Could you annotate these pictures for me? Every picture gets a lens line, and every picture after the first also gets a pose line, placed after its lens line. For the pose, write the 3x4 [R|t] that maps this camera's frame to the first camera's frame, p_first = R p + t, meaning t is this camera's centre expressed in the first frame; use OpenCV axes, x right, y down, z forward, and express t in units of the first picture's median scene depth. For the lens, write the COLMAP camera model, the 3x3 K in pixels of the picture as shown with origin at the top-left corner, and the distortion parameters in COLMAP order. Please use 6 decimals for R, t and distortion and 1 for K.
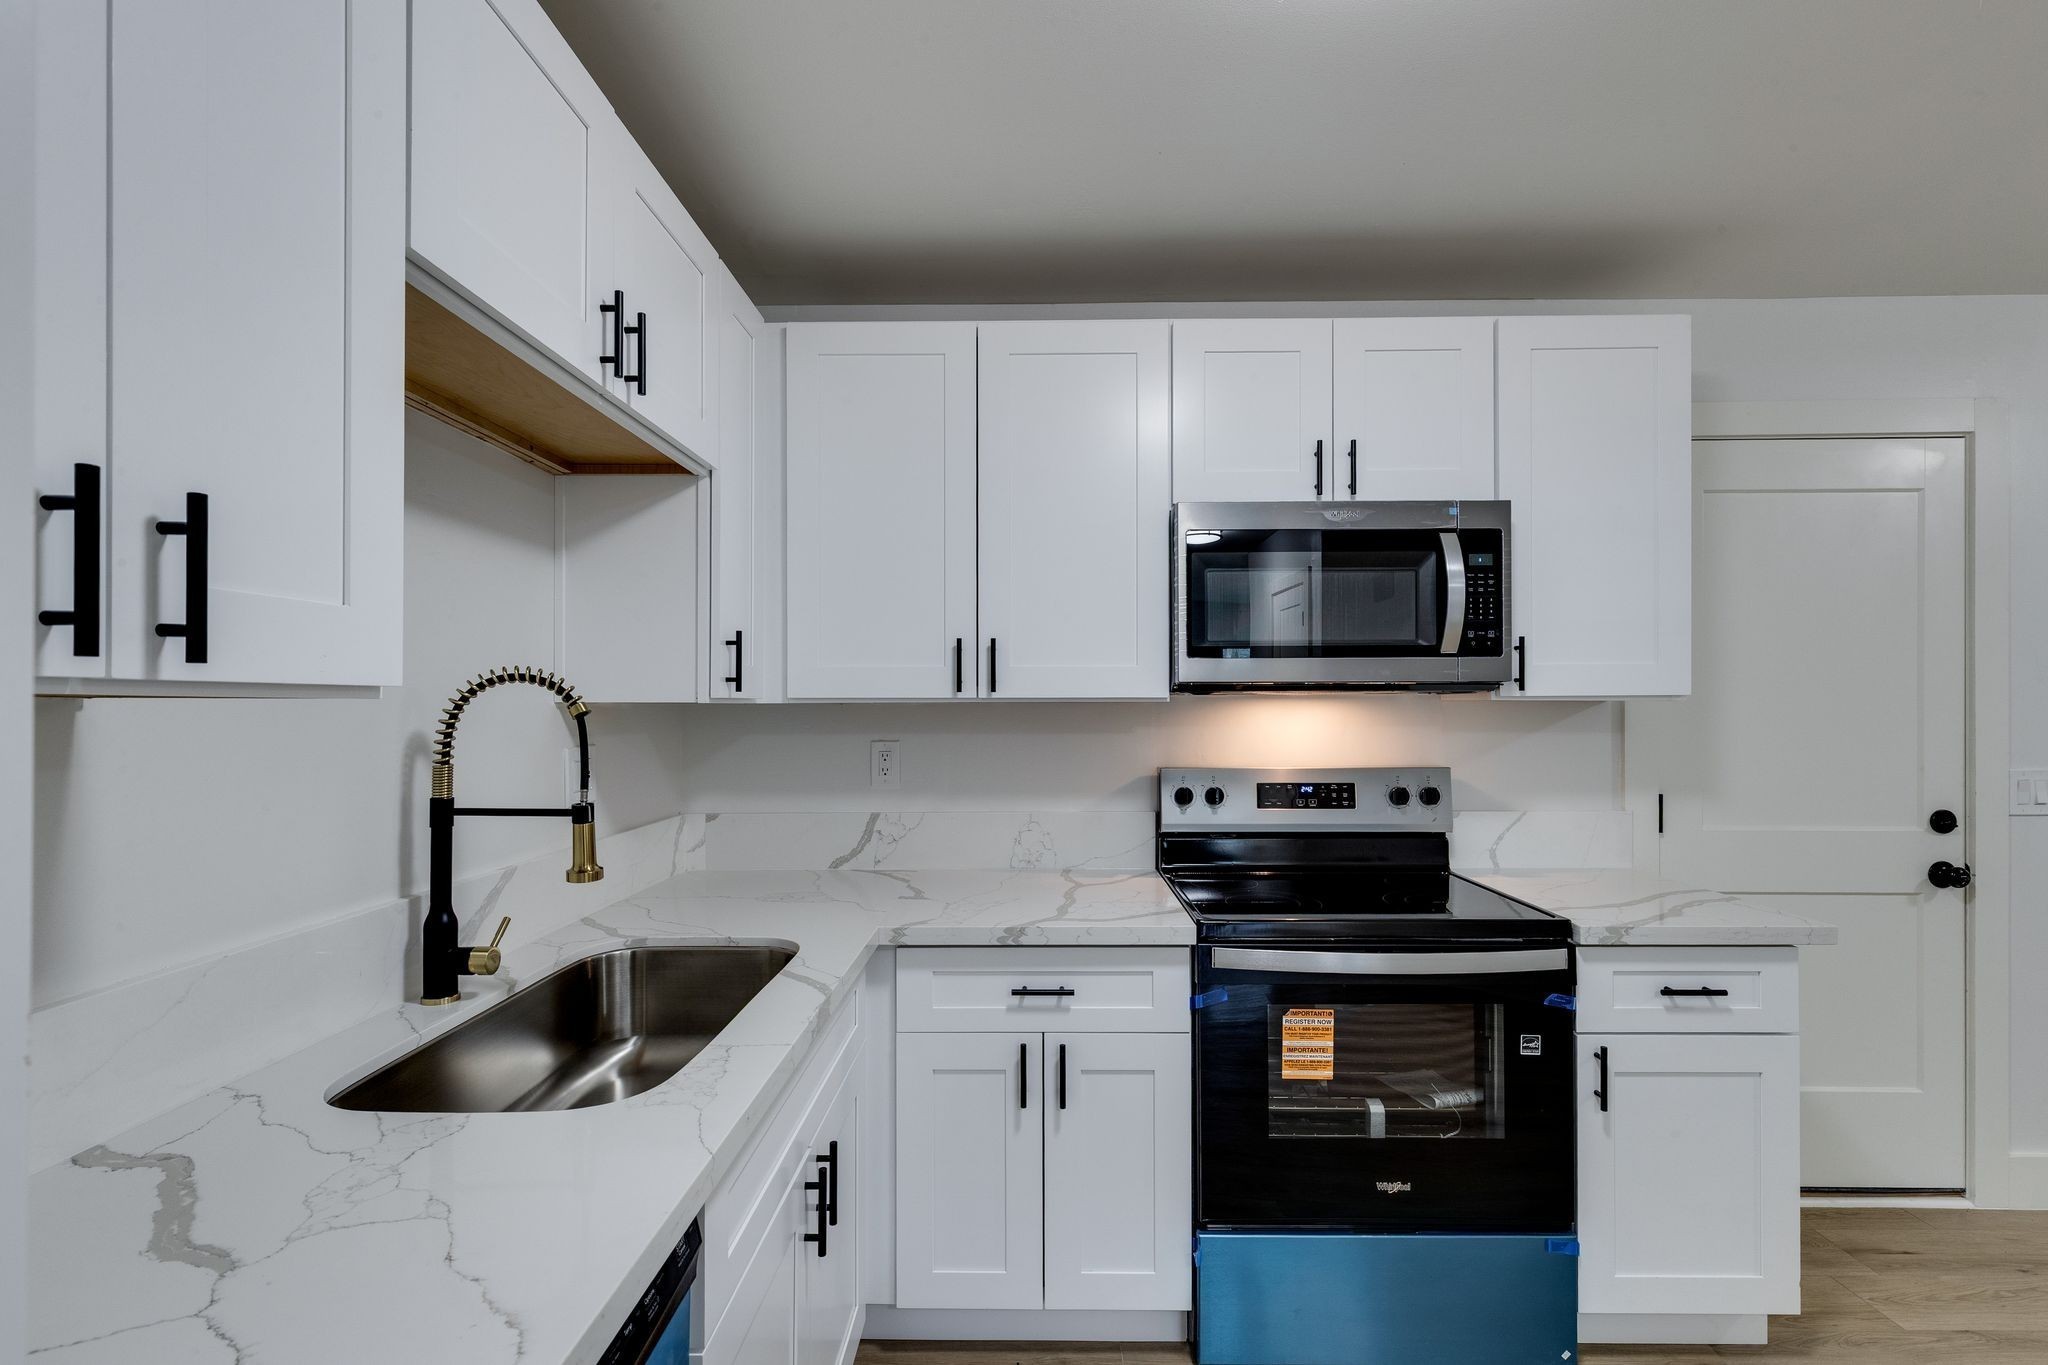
lens RADIAL K [[933.8, 0, 1040.3], [0, 933.8, 698.1], [0, 0, 1]] dist [0.001042, -0.001067]
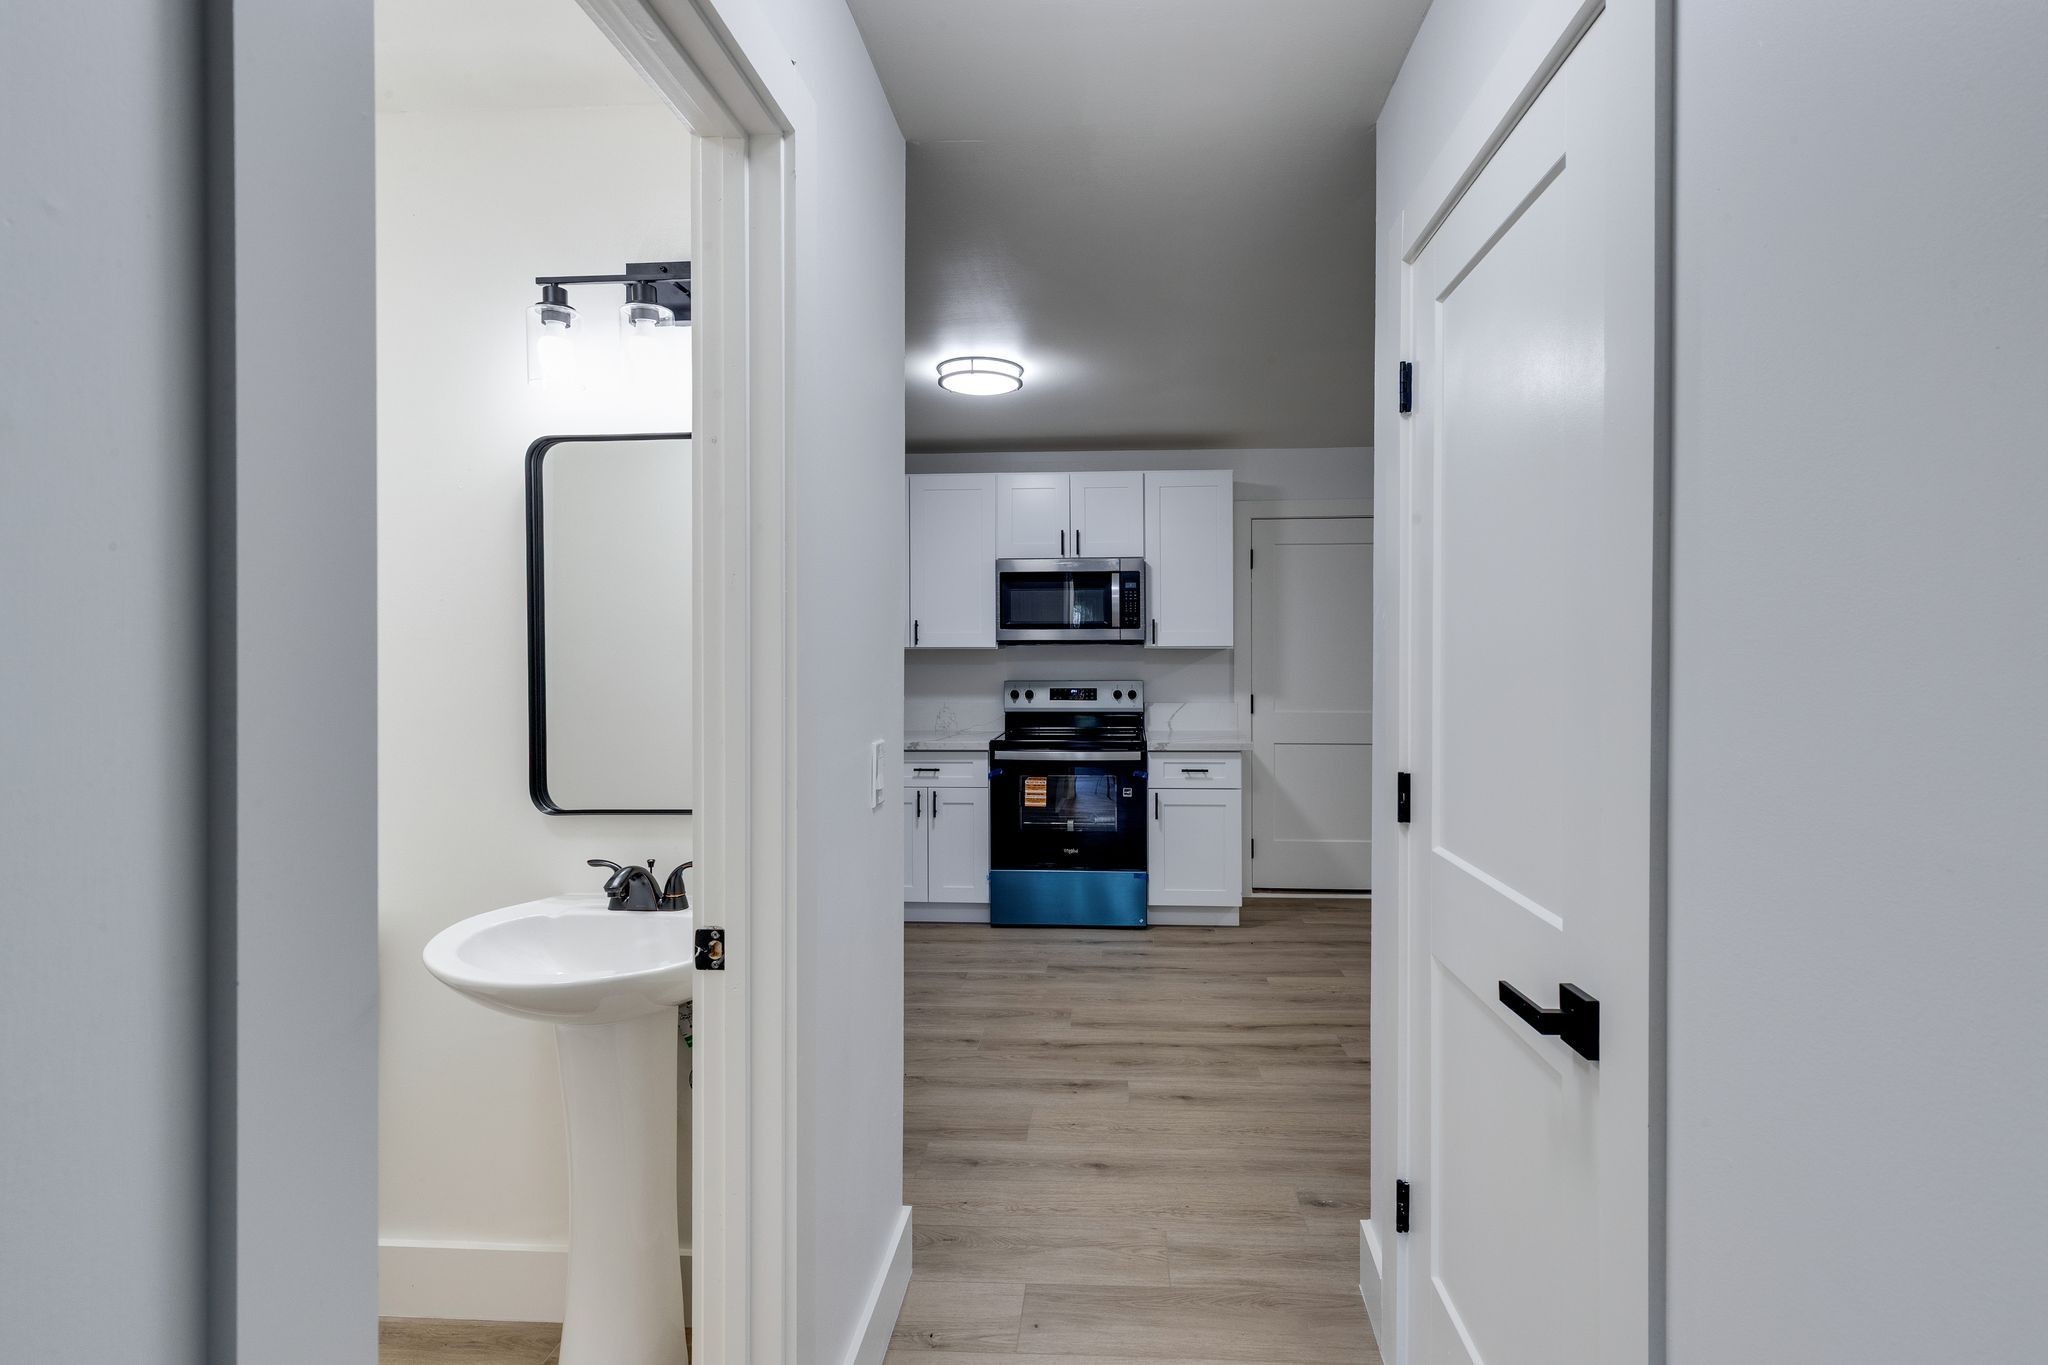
lens RADIAL K [[933.8, 0, 1066.4], [0, 933.8, 648.5], [0, 0, 1]] dist [0.001042, -0.001067]
pose [[0.998630, 0.001069, -0.052322, 0.439831], [-0.000934, 0.999996, 0.002617, -0.003174], [0.052324, -0.002565, 0.998627, -1.246212]]
